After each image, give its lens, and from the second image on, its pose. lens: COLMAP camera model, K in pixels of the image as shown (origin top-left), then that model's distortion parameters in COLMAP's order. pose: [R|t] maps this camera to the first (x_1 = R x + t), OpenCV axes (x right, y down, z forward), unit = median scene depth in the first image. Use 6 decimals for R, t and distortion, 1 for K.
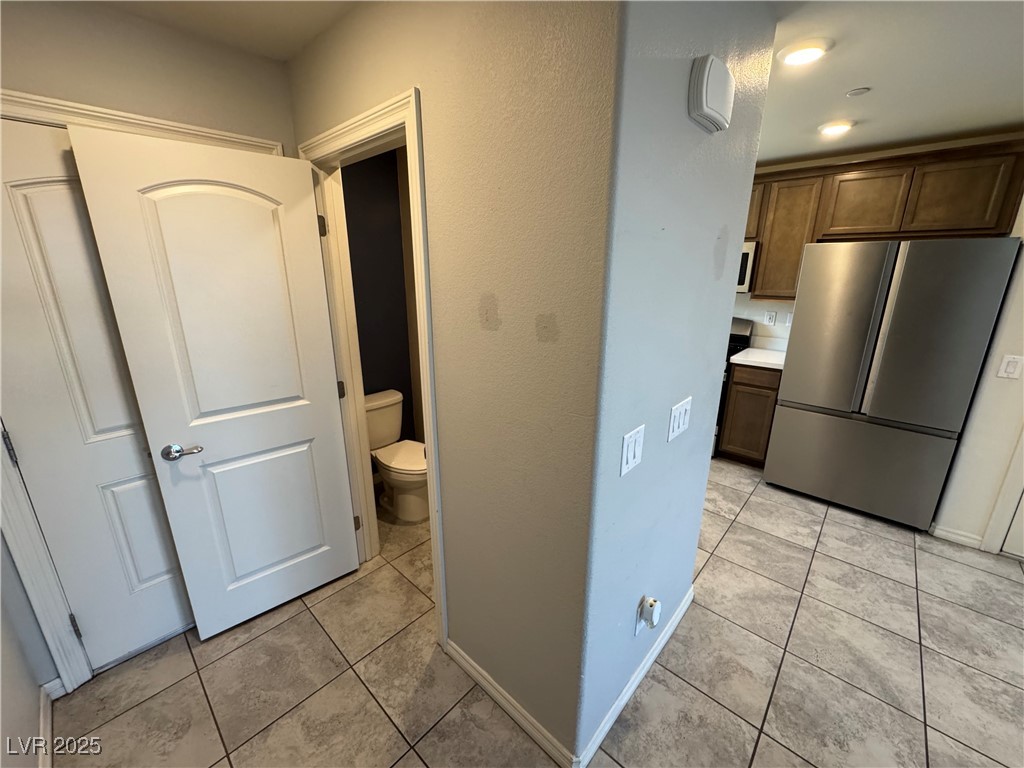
lens RADIAL K [[406.6, 0, 512.5], [0, 406.6, 381.8], [0, 0, 1]] dist [-0.003364, 0.000214]
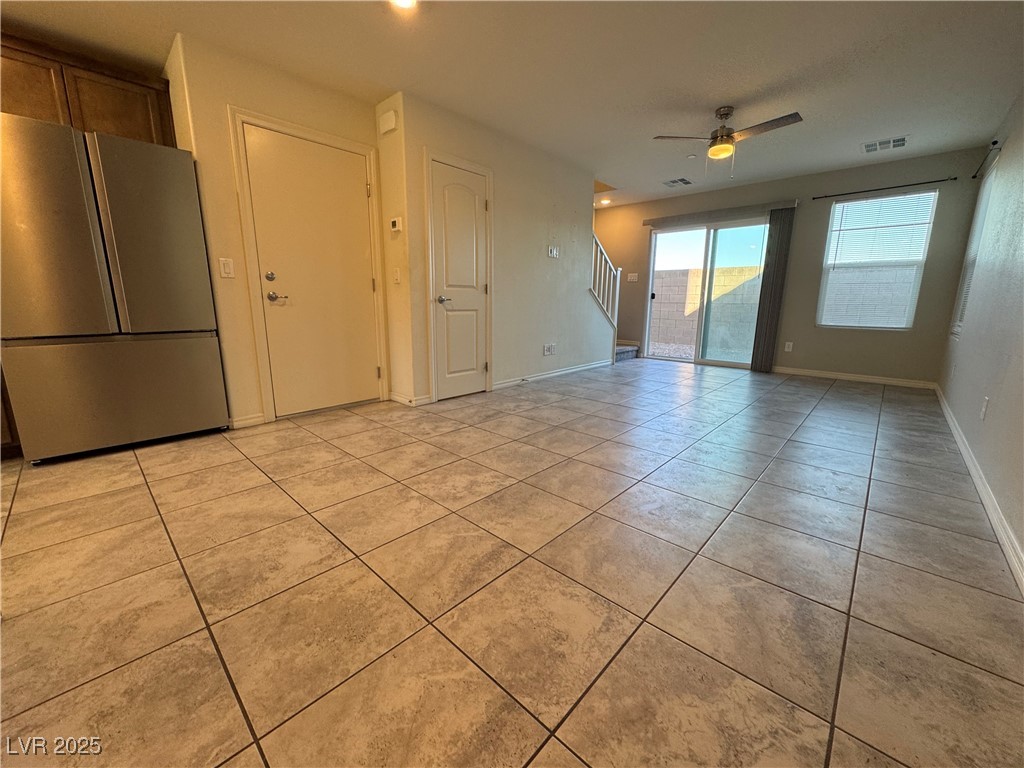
lens RADIAL K [[406.6, 0, 512.5], [0, 406.6, 381.8], [0, 0, 1]] dist [-0.003364, 0.000214]
pose [[0.007860, -0.201270, 0.979504, -0.039776], [0.263215, 0.945408, 0.192152, 0.325182], [-0.964705, 0.256310, 0.060408, 0.206207]]
